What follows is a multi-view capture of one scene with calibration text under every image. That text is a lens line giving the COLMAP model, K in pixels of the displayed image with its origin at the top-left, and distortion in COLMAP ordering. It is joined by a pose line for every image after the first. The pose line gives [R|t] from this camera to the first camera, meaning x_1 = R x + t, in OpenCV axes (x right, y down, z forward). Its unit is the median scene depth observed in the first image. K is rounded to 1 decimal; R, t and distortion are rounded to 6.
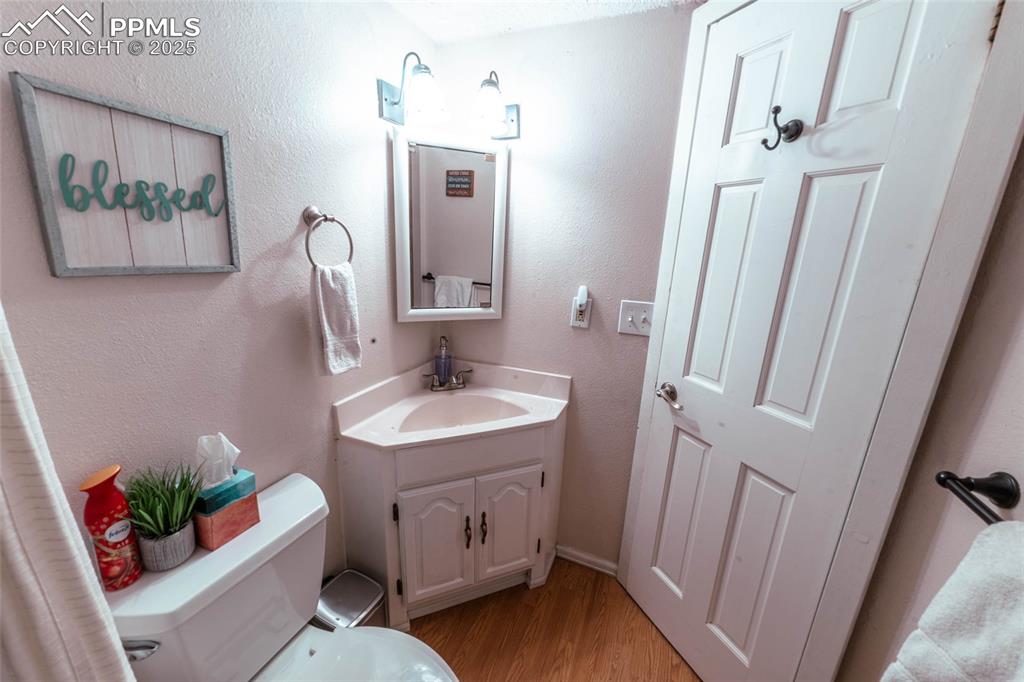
lens RADIAL K [[390.6, 0, 513.7], [0, 390.6, 345.4], [0, 0, 1]] dist [-0.009826, 0.000677]
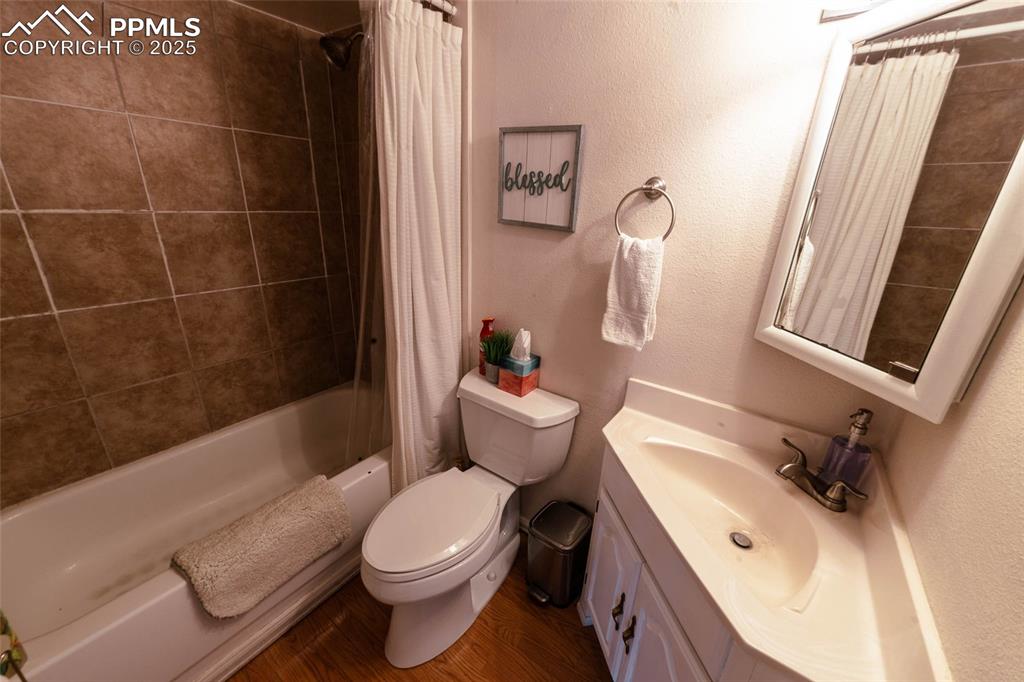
lens RADIAL K [[390.6, 0, 513.7], [0, 390.6, 345.4], [0, 0, 1]] dist [-0.009826, 0.000677]
pose [[-0.218480, 0.301907, -0.927965, 0.807727], [-0.303092, 0.882912, 0.358610, -0.301338], [0.927578, 0.359608, -0.101393, 1.226353]]
